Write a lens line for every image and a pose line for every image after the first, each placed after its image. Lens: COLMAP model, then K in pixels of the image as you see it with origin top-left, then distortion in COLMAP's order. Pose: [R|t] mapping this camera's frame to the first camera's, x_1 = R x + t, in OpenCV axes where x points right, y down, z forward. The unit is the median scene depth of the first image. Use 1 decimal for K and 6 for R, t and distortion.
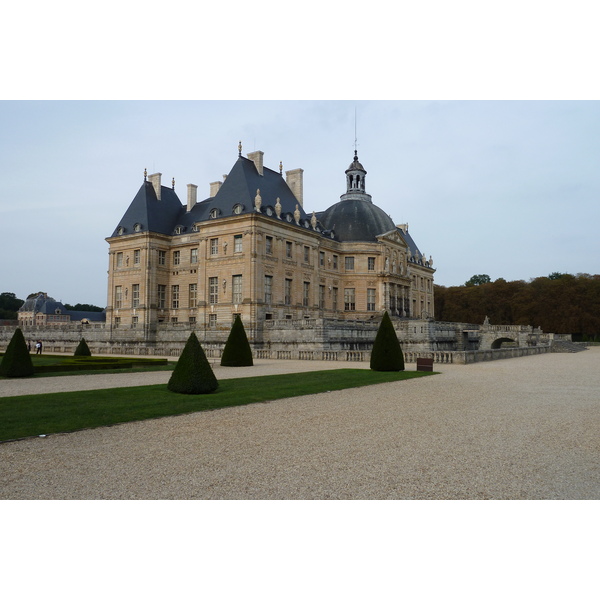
lens RADIAL K [[513.1, 0, 301.4], [0, 513.1, 300.8], [0, 0, 1]] dist [-0.008449, -0.024800]
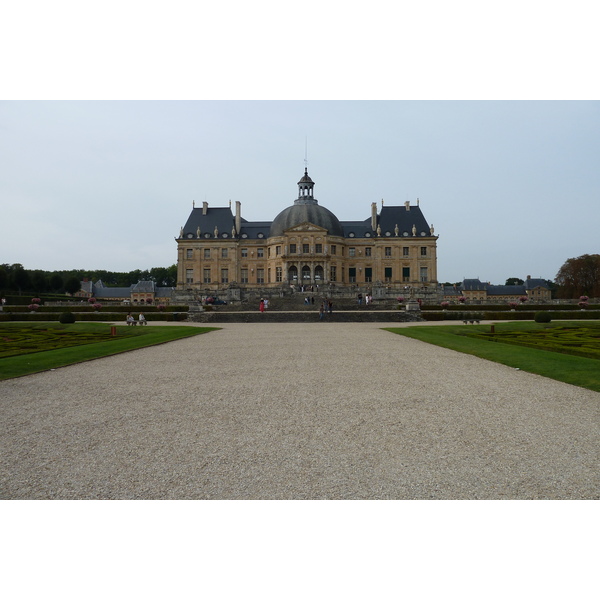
lens RADIAL K [[436.3, 0, 302.1], [0, 436.3, 297.9], [0, 0, 1]] dist [-0.022330, 0.007146]
pose [[0.539393, -0.032124, -0.841441, 1.287093], [0.066129, 0.997802, 0.004298, 0.067230], [0.839453, -0.057962, 0.540332, 0.380093]]
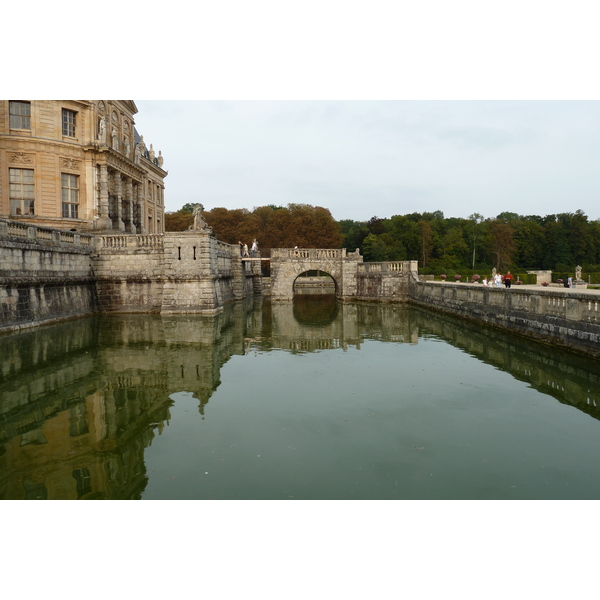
lens RADIAL K [[513.1, 0, 304.0], [0, 513.1, 298.3], [0, 0, 1]] dist [-0.008449, -0.024800]
pose [[0.836517, -0.037697, 0.546643, 0.052899], [-0.027137, 0.993556, 0.110043, 0.036875], [-0.547268, -0.106887, 0.830104, 0.470374]]
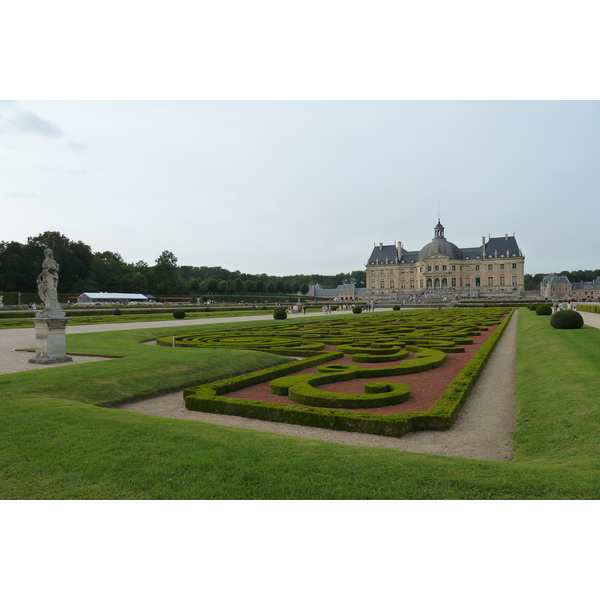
lens RADIAL K [[436.3, 0, 302.9], [0, 436.3, 300.8], [0, 0, 1]] dist [-0.022330, 0.007146]
pose [[0.123559, -0.019268, -0.992150, 2.365831], [0.080730, 0.996693, -0.009302, 0.060350], [0.989048, -0.078947, 0.124705, 0.114243]]
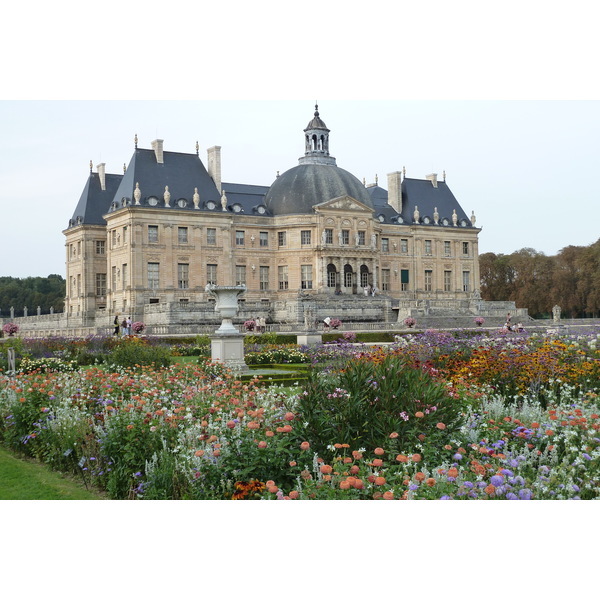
lens RADIAL K [[821.3, 0, 301.3], [0, 821.3, 298.8], [0, 0, 1]] dist [-0.015466, 0.000000]
pose [[0.919161, -0.036690, -0.392170, 0.727435], [0.051750, 0.998270, 0.027897, -0.004829], [0.390468, -0.045936, 0.919470, -0.365973]]
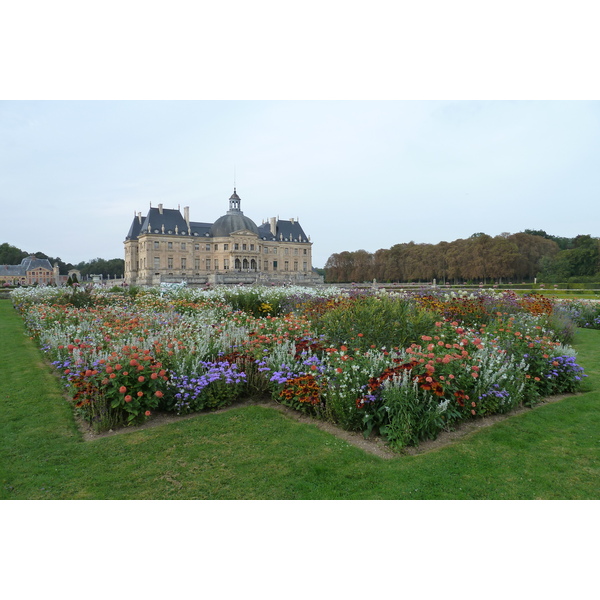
lens RADIAL K [[436.3, 0, 299.5], [0, 436.3, 299.2], [0, 0, 1]] dist [-0.022330, 0.007146]
pose [[0.932182, 0.000377, -0.361989, 1.114075], [0.036376, 0.994840, 0.094711, -0.018383], [0.360157, -0.101455, 0.927359, -0.603241]]
